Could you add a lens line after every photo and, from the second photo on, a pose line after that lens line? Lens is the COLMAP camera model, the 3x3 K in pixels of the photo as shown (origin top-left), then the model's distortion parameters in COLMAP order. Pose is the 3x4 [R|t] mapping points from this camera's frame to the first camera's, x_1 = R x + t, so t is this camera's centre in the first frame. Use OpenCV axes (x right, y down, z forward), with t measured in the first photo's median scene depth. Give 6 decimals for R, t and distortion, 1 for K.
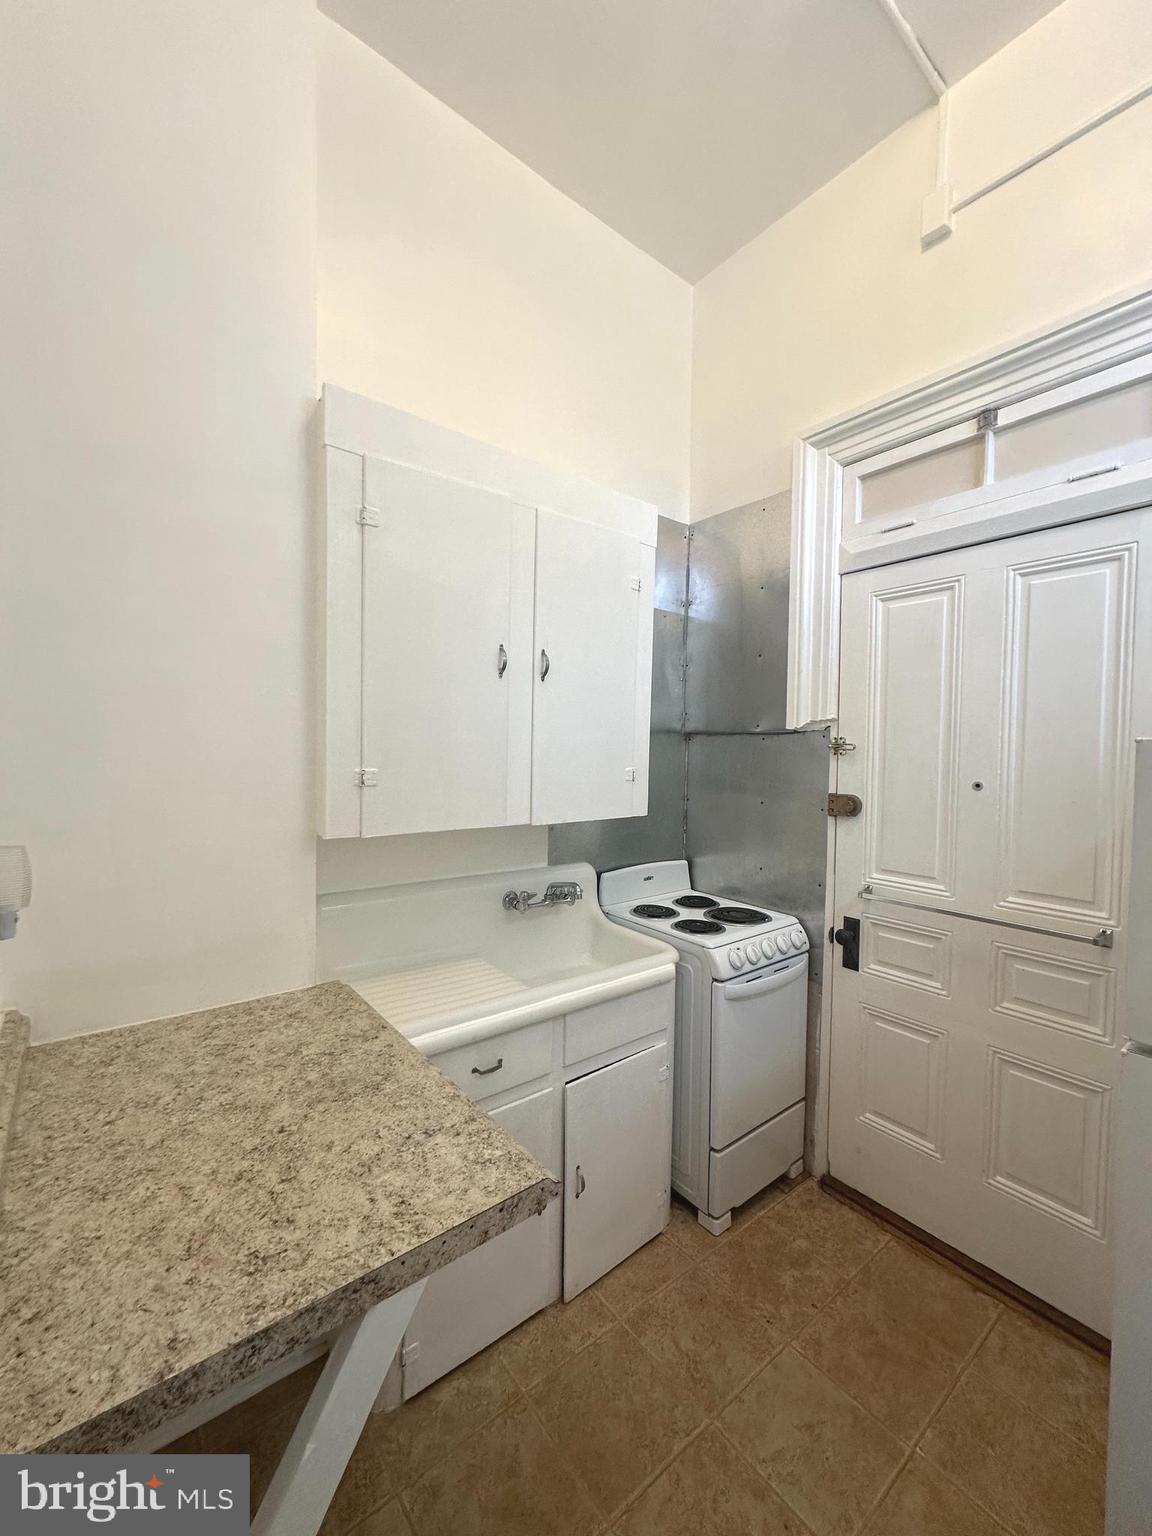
lens RADIAL K [[610.1, 0, 577.9], [0, 610.1, 765.5], [0, 0, 1]] dist [-0.003442, 0.001091]
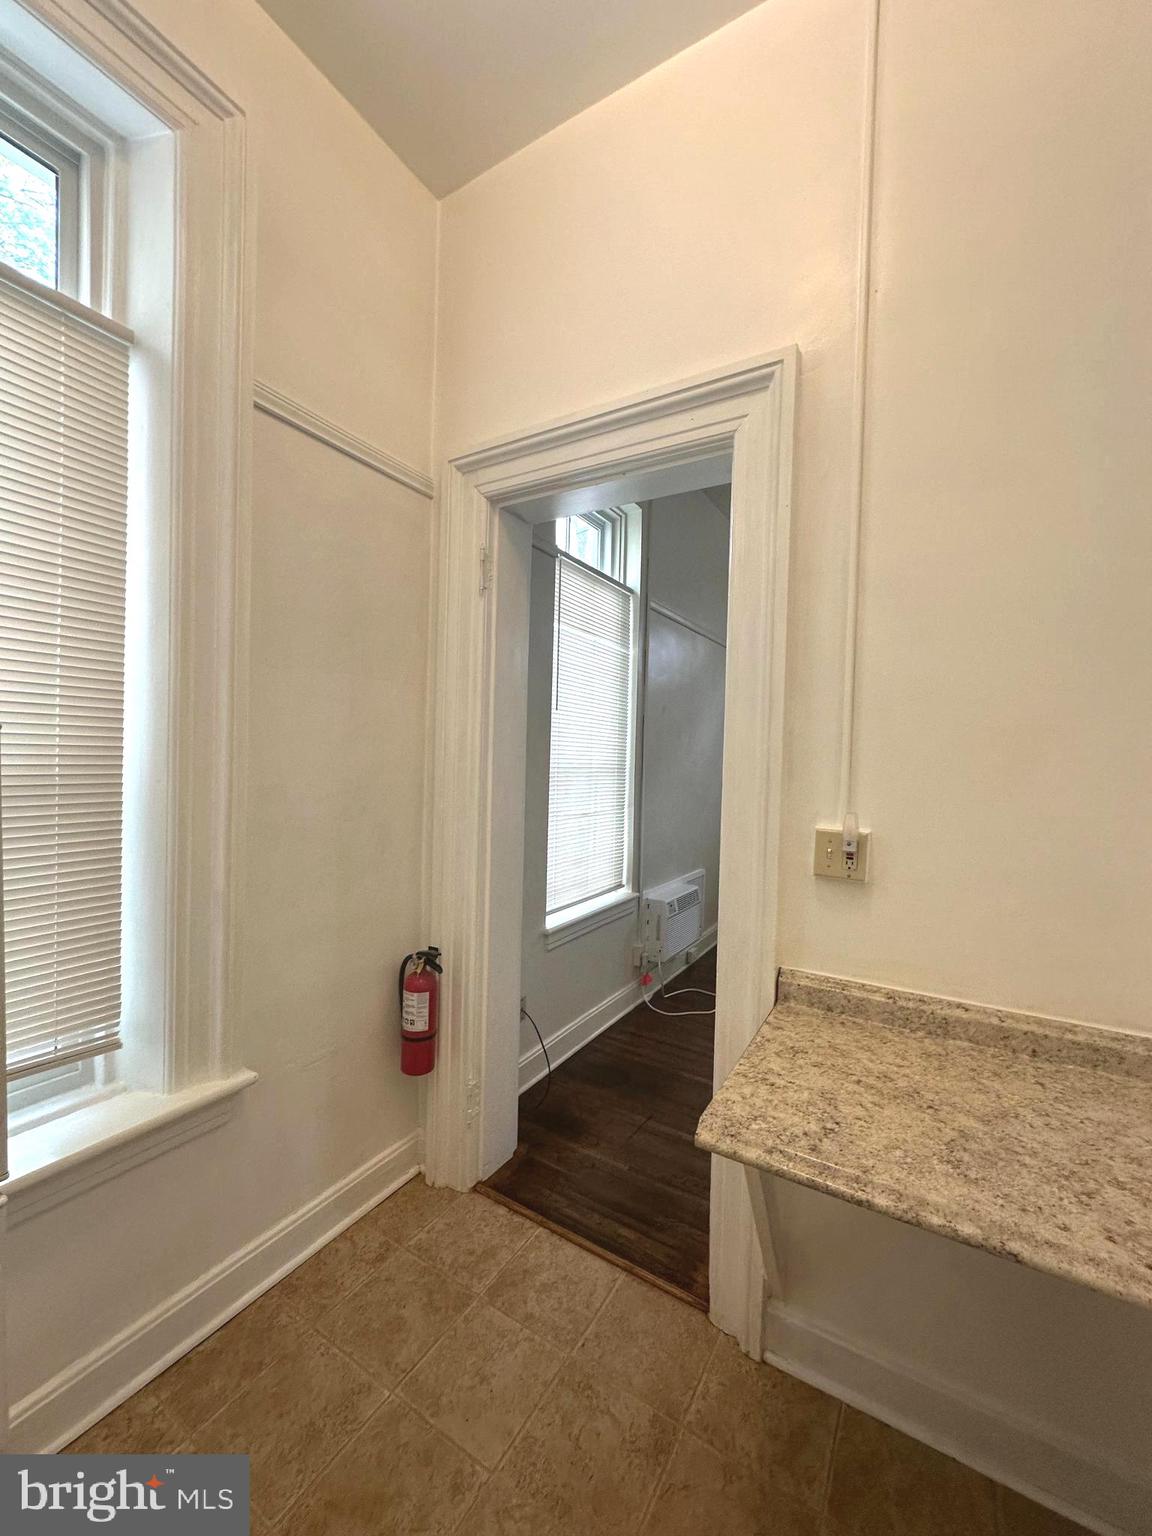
lens RADIAL K [[610.1, 0, 559.3], [0, 610.1, 769.4], [0, 0, 1]] dist [-0.003442, 0.001091]
pose [[-0.952360, -0.024670, -0.303978, 0.309707], [-0.037308, 0.998661, 0.035836, -0.034136], [0.302687, 0.045469, -0.952005, 1.028638]]
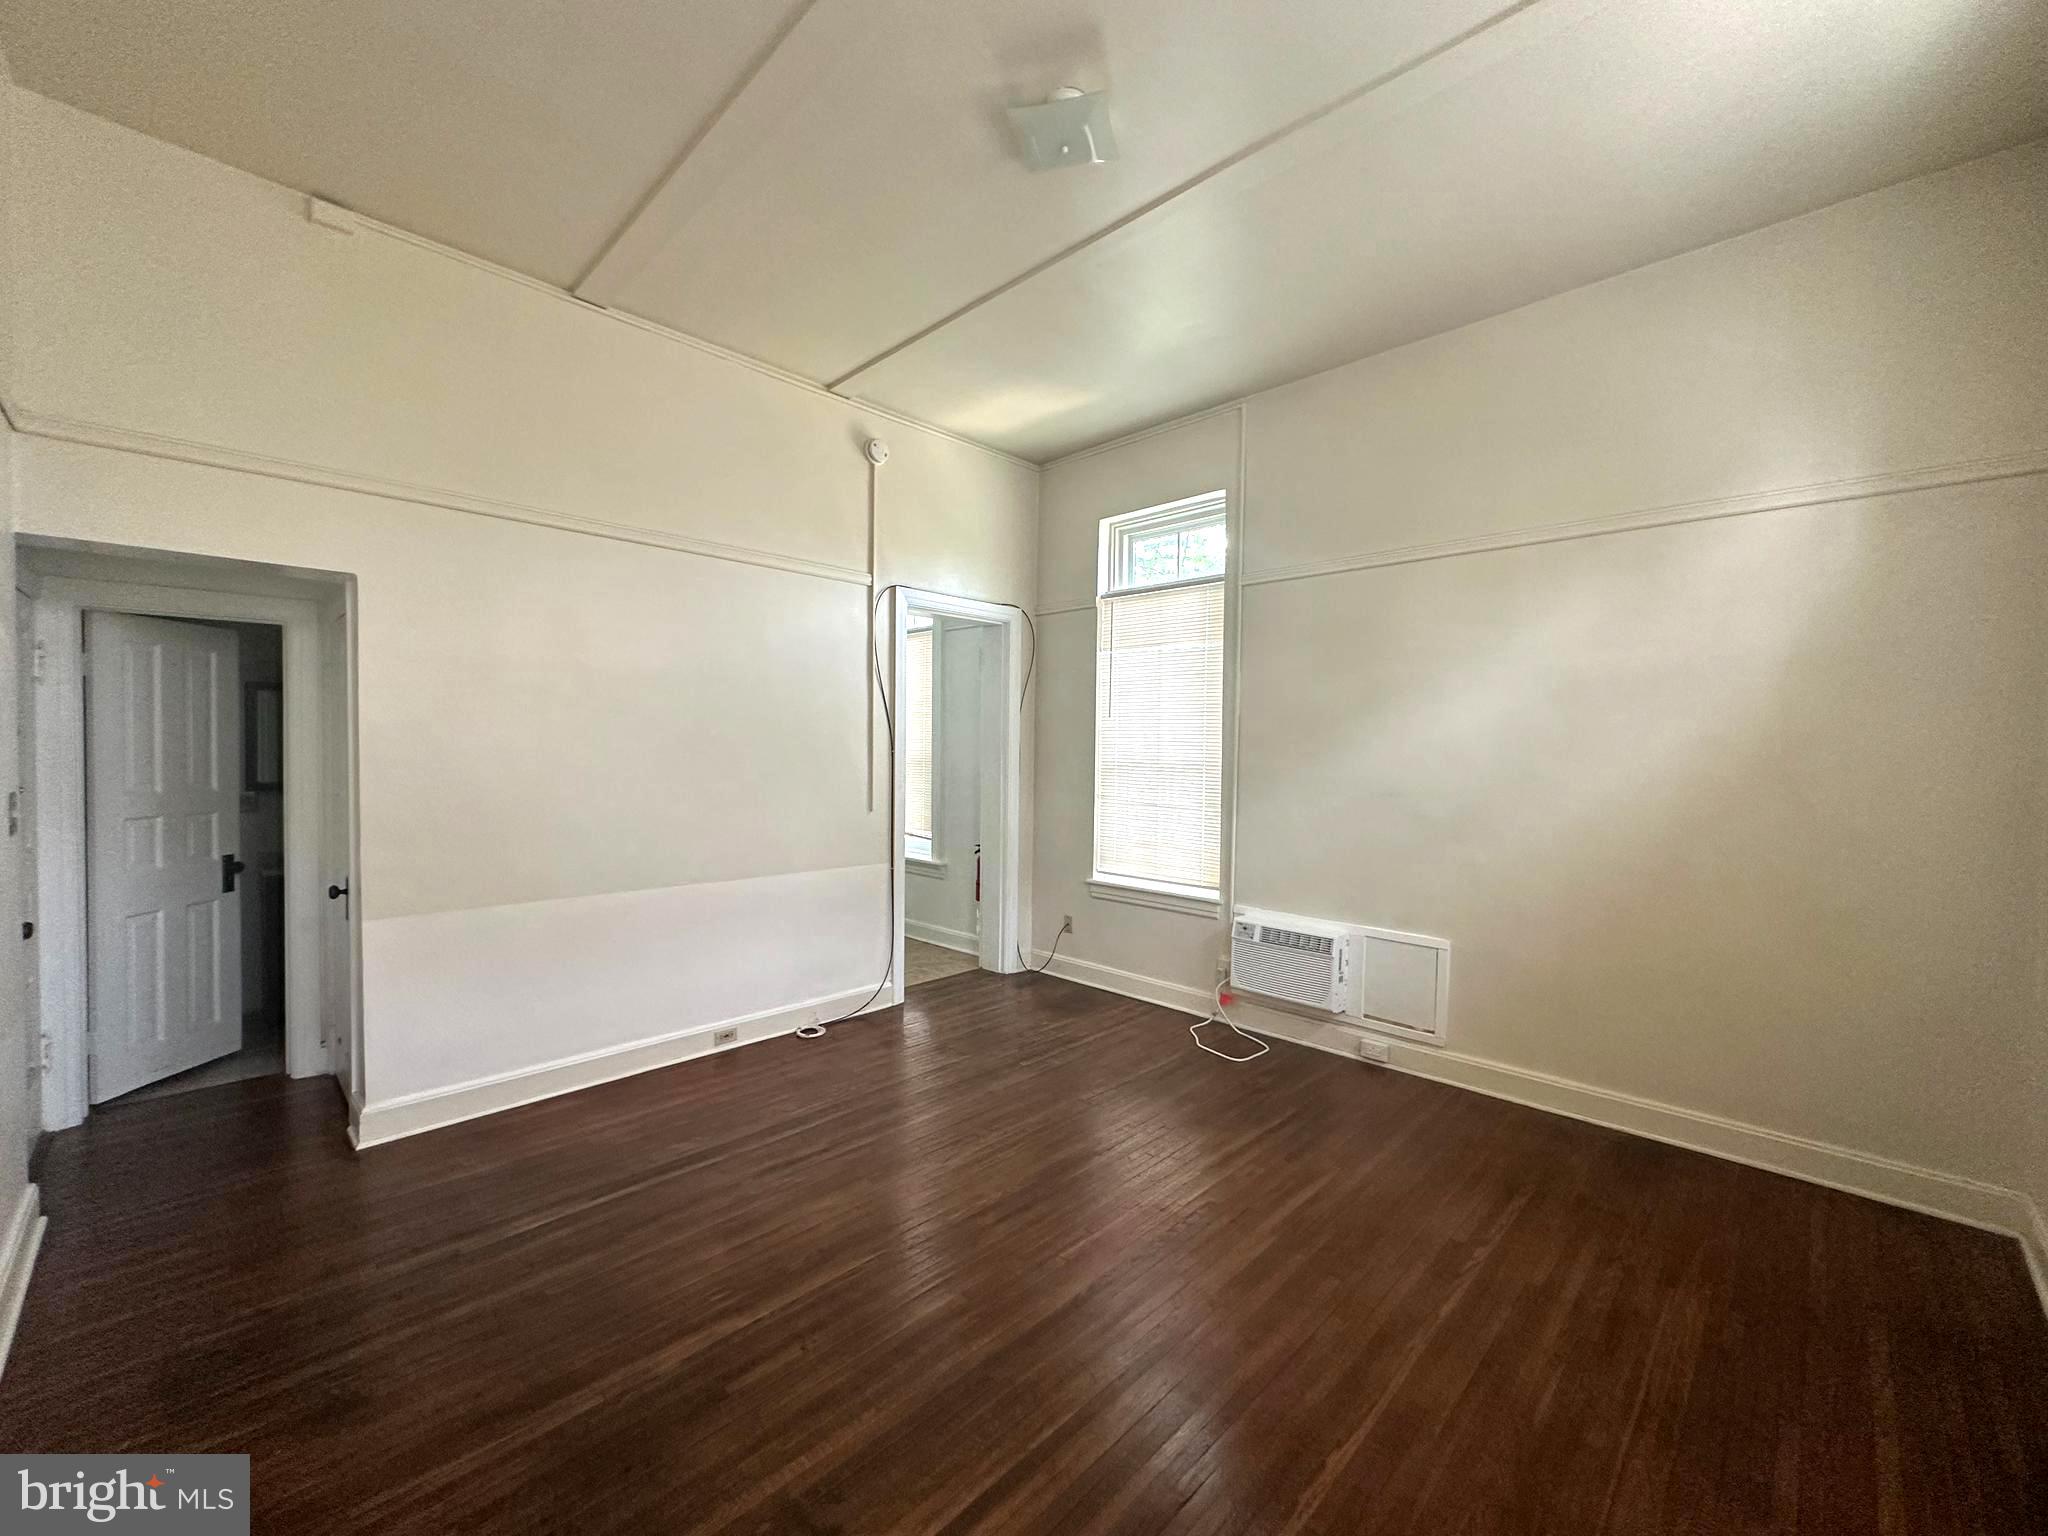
lens RADIAL K [[813.4, 0, 1020.9], [0, 813.4, 769.8], [0, 0, 1]] dist [-0.003442, 0.001091]
pose [[-0.110768, -0.051815, 0.992495, -3.194024], [0.008569, 0.998553, 0.053087, -0.105889], [-0.993809, 0.014385, -0.110164, 0.011200]]
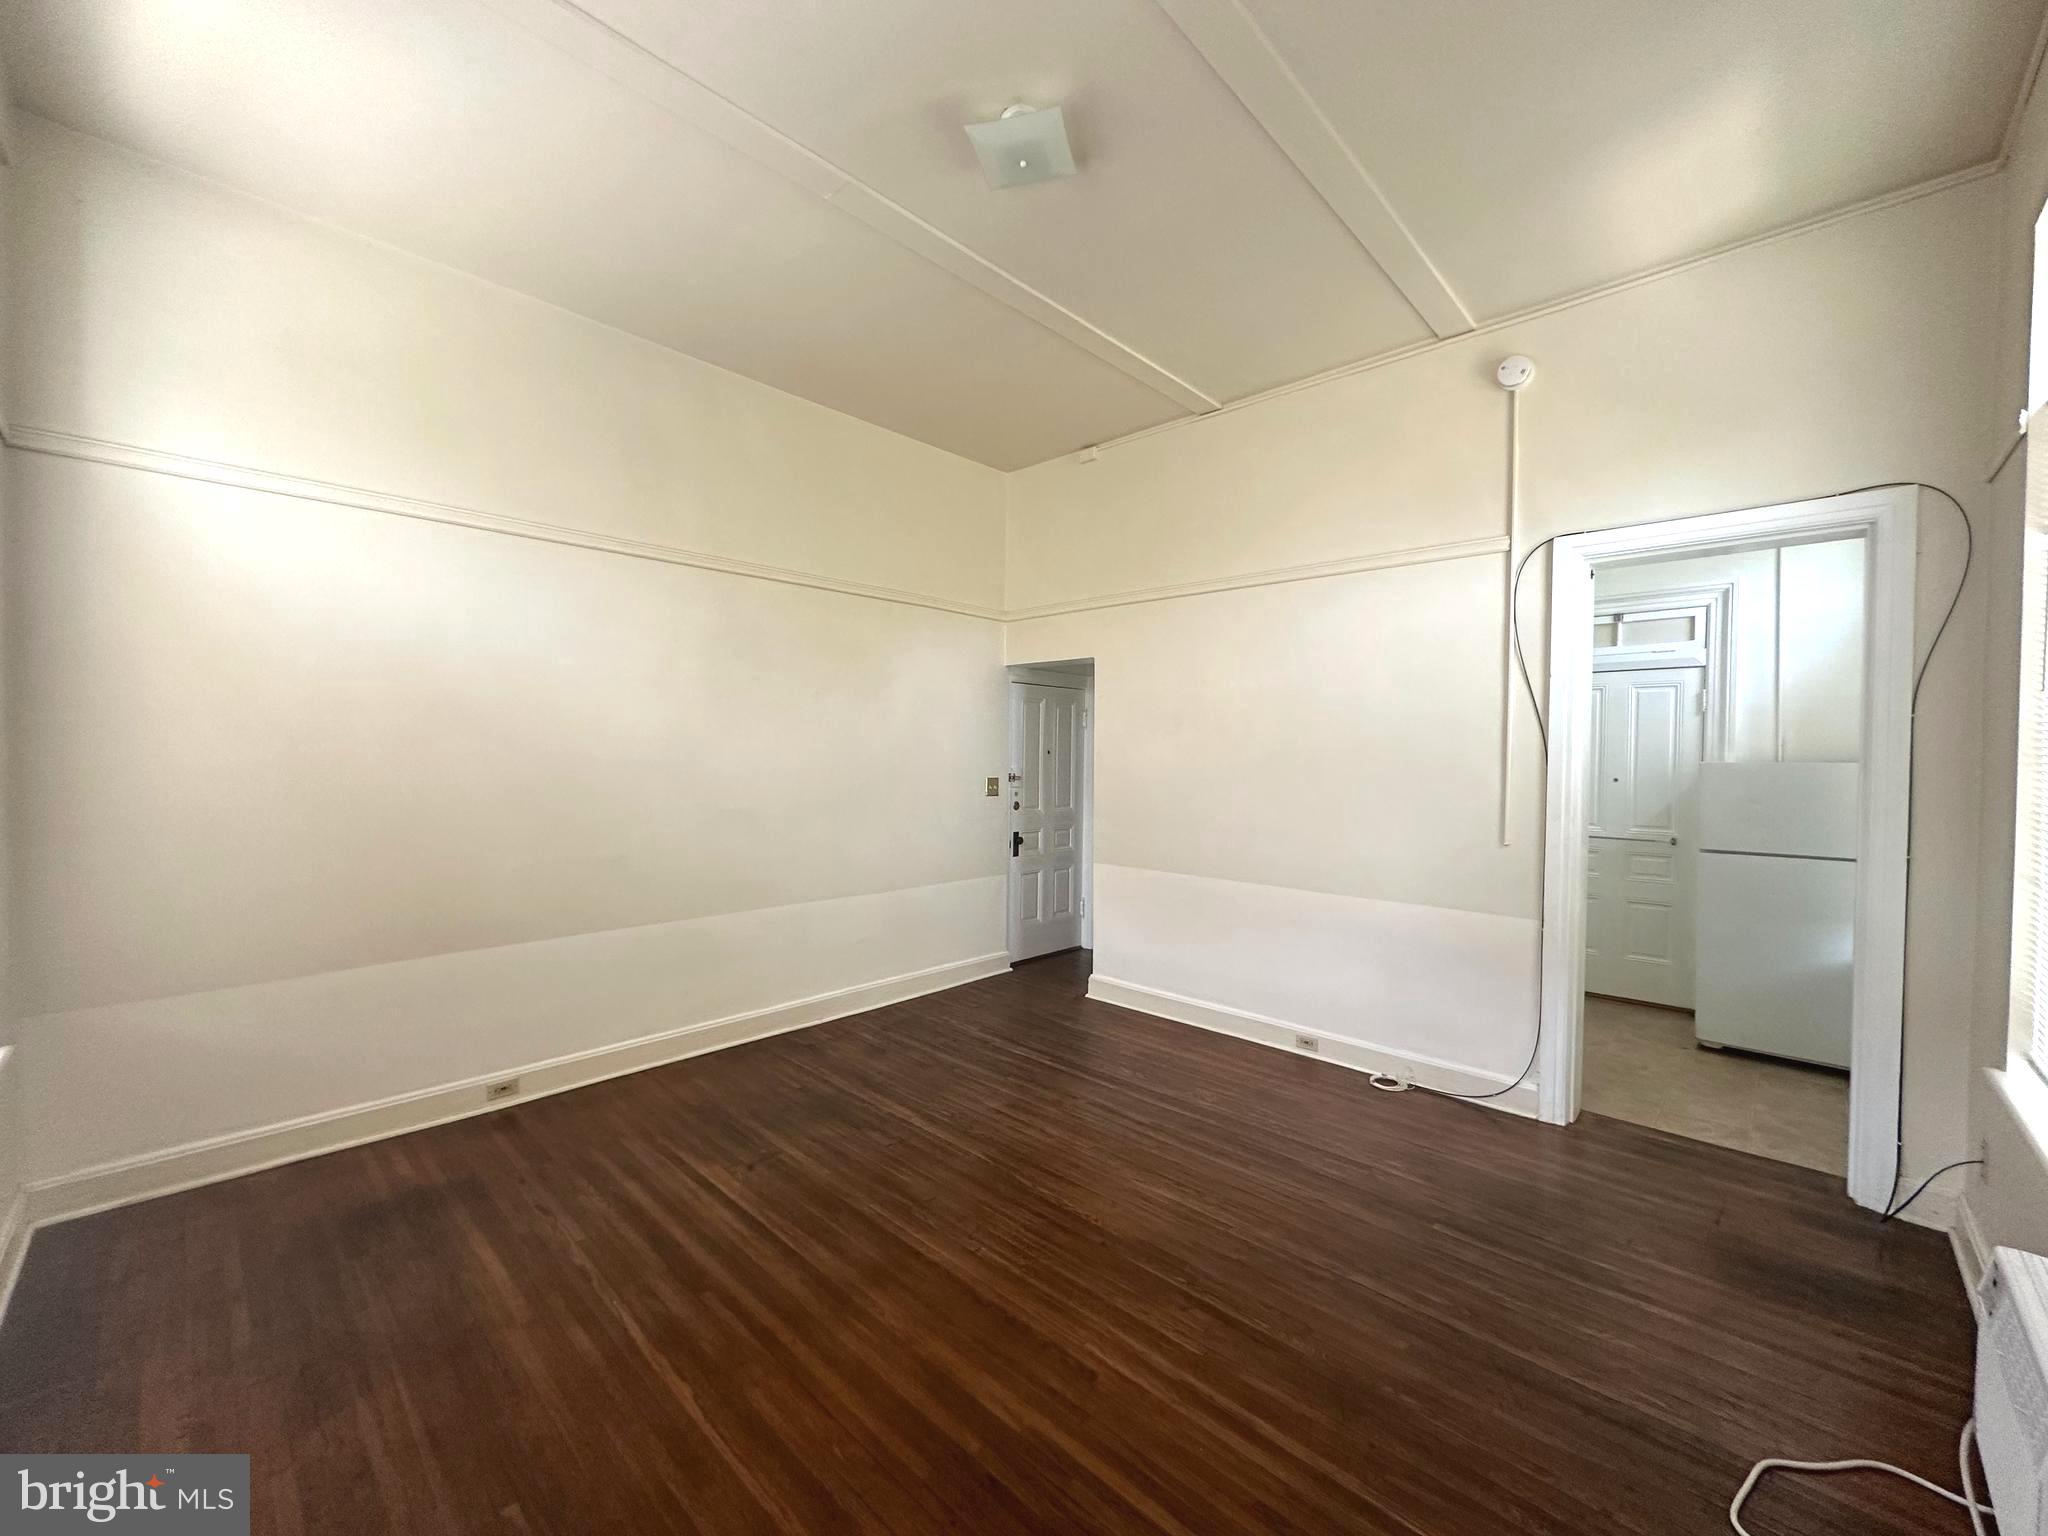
lens RADIAL K [[813.4, 0, 1021.6], [0, 813.4, 758.9], [0, 0, 1]] dist [-0.003442, 0.001091]
pose [[0.991396, -0.013688, 0.130180, -1.925605], [0.015283, 0.999820, -0.011257, -0.042389], [-0.130003, 0.013150, 0.991426, -1.695350]]
